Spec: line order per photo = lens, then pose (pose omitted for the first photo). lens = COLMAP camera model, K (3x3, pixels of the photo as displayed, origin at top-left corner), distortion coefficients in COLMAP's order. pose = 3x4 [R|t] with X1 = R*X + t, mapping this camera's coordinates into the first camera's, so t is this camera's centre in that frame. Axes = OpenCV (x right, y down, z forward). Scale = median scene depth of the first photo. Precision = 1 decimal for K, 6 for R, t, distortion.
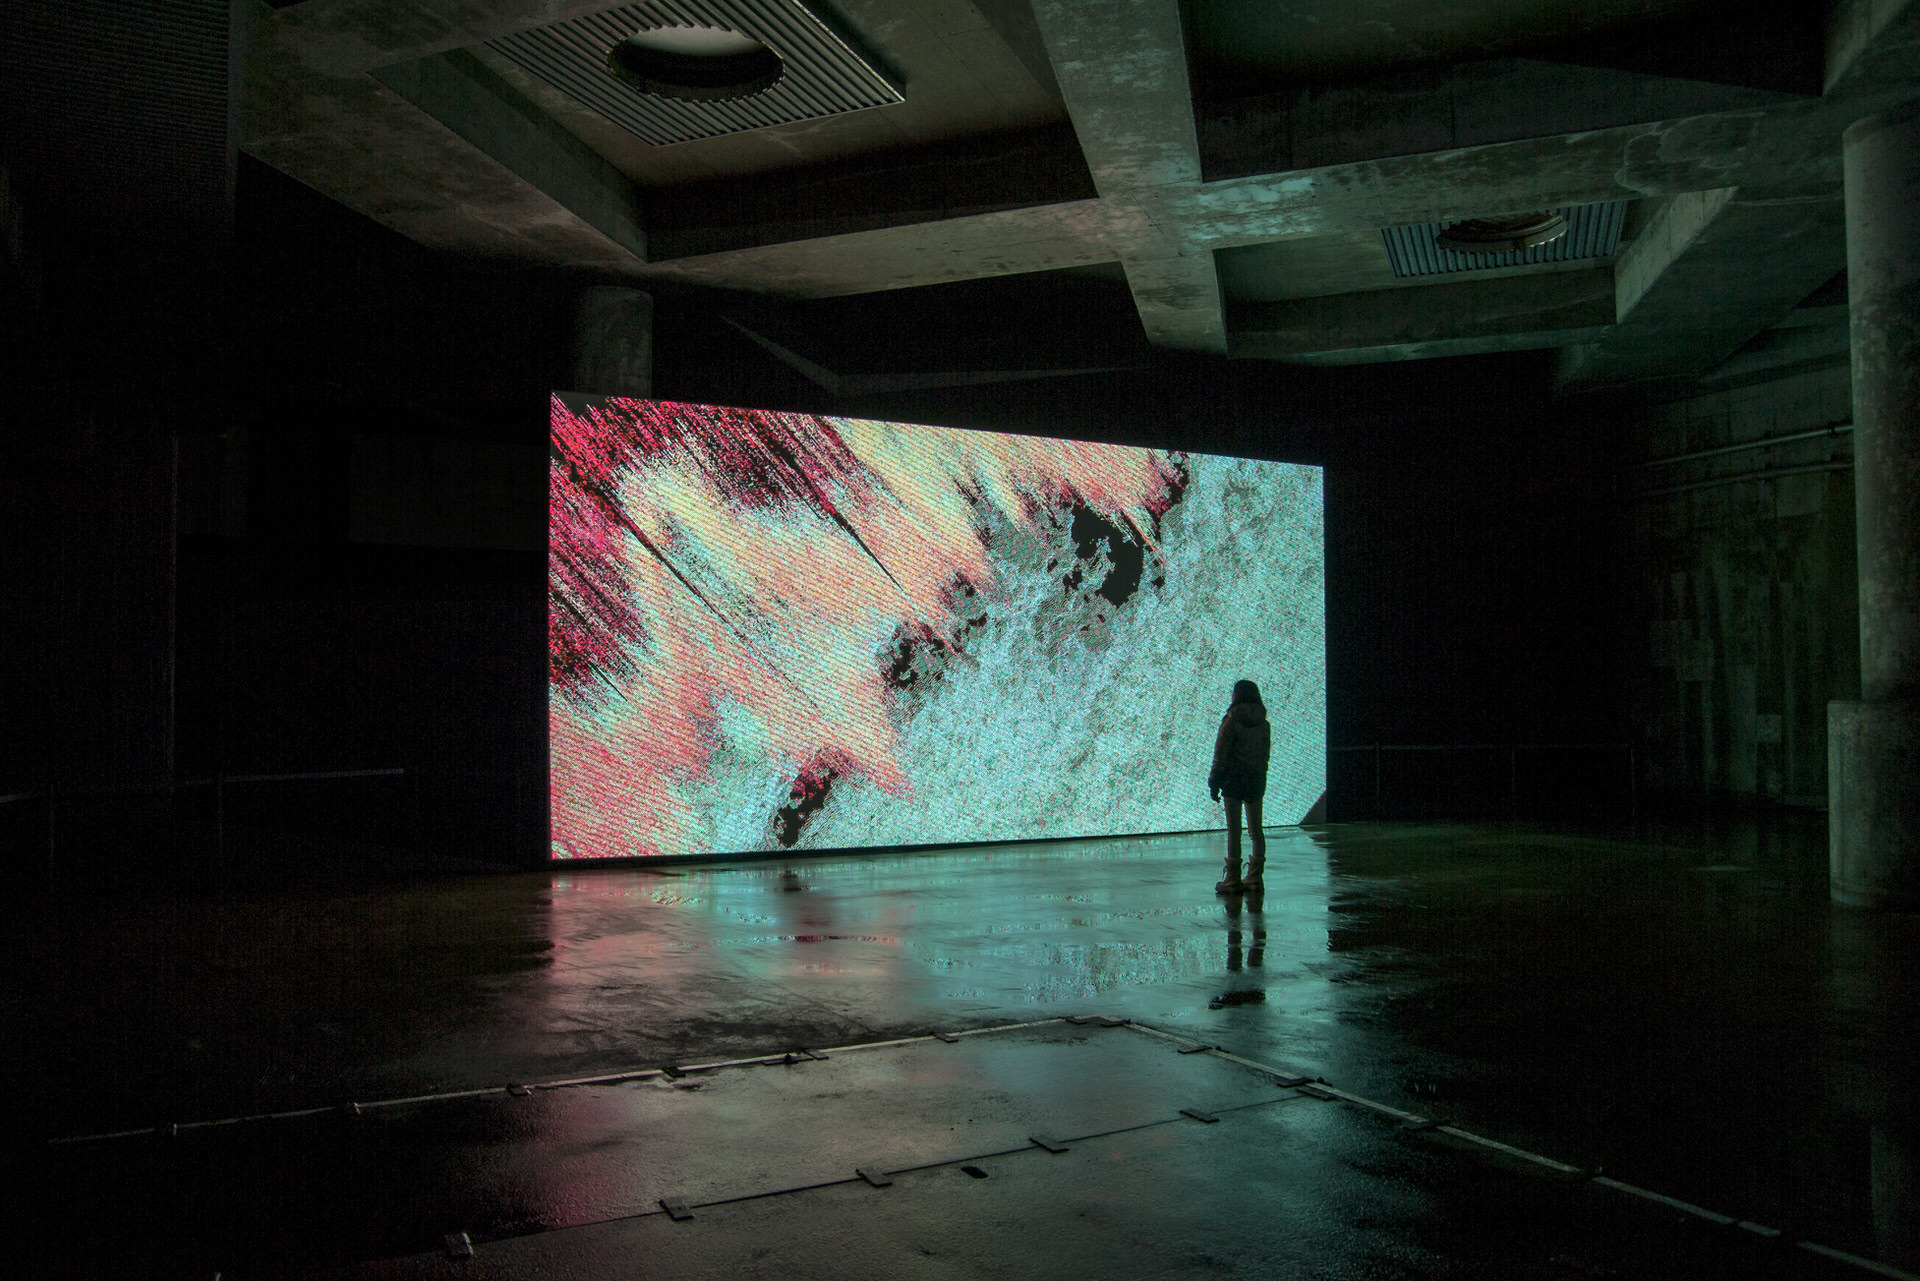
lens RADIAL K [[1486.0, 0, 955.0], [0, 1486.0, 669.7], [0, 0, 1]] dist [-0.072633, -0.002908]
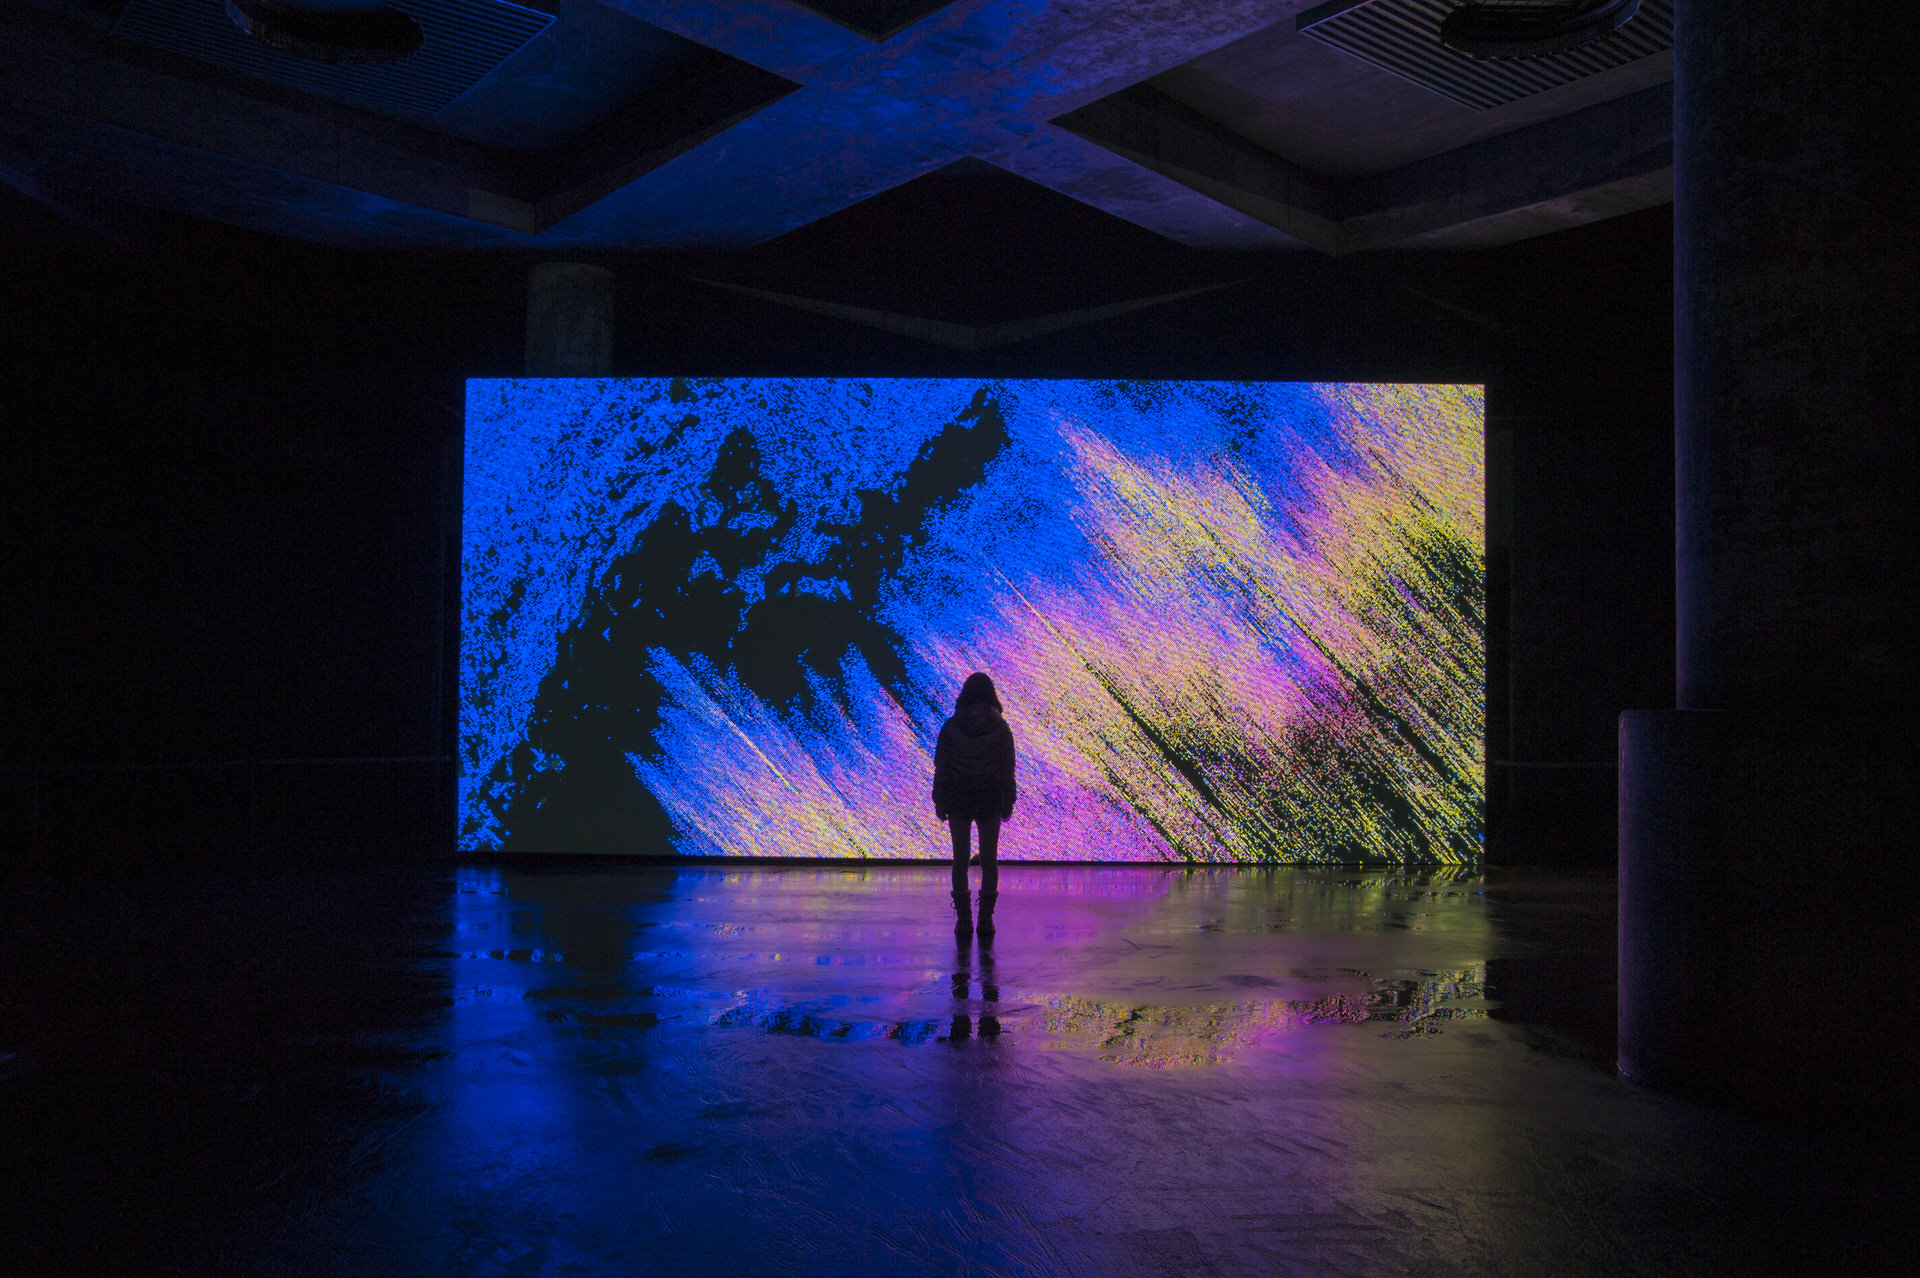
lens RADIAL K [[1586.9, 0, 971.0], [0, 1586.9, 642.6], [0, 0, 1]] dist [0.003778, -0.007961]
pose [[0.873691, -0.010311, -0.486372, 0.490211], [0.001300, 0.999821, -0.018862, 0.009174], [0.486480, 0.015847, 0.873548, 0.214080]]
